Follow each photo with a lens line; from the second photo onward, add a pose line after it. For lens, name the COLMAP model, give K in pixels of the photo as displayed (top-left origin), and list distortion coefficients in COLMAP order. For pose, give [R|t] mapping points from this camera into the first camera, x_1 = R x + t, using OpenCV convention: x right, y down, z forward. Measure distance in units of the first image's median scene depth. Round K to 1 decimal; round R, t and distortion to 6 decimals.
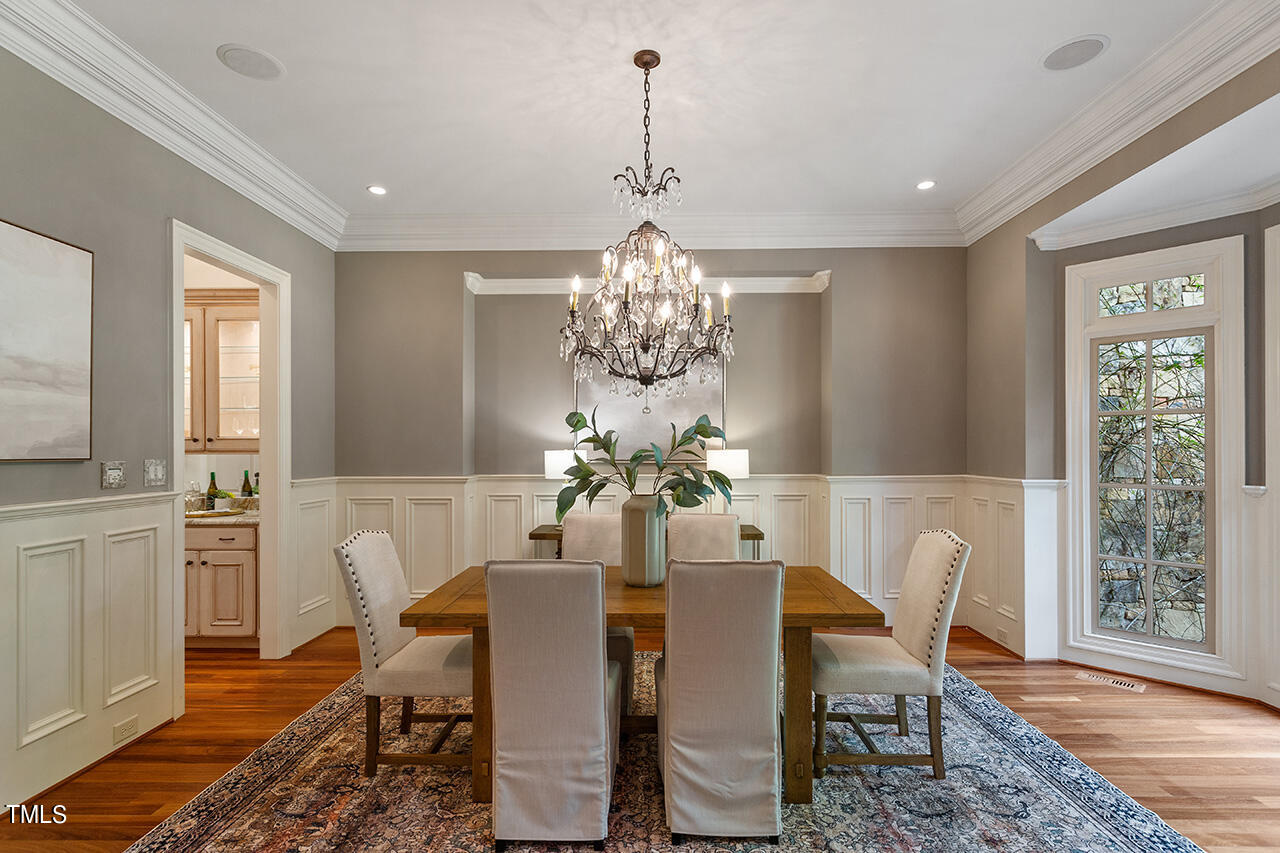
lens RADIAL K [[615.6, 0, 647.4], [0, 615.6, 445.7], [0, 0, 1]] dist [-0.000360, 0.001100]
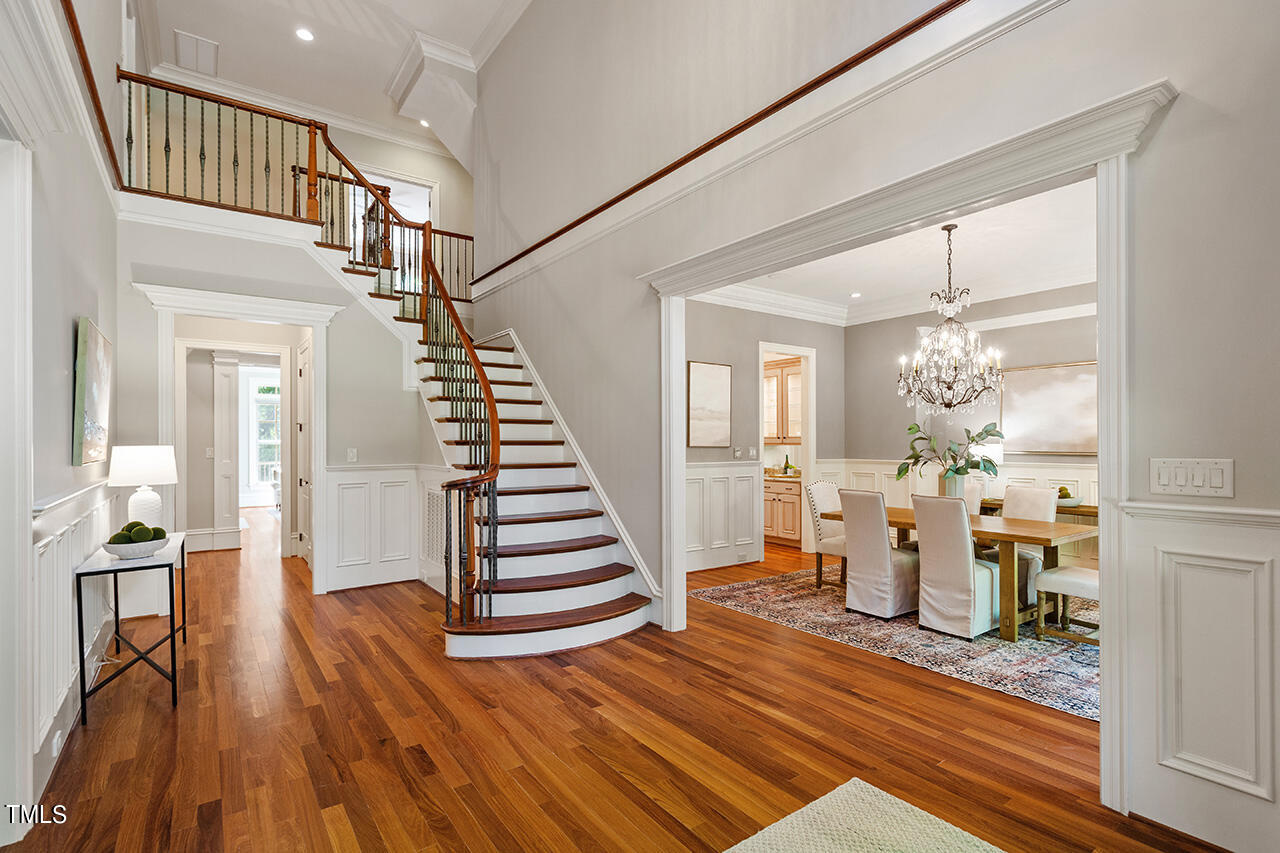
lens RADIAL K [[615.6, 0, 647.4], [0, 615.6, 445.7], [0, 0, 1]] dist [-0.000360, 0.001100]
pose [[0.600804, 0.005810, -0.799375, 0.768920], [0.002914, 0.999951, 0.009458, -0.006342], [0.799391, -0.008012, 0.600758, -0.670354]]
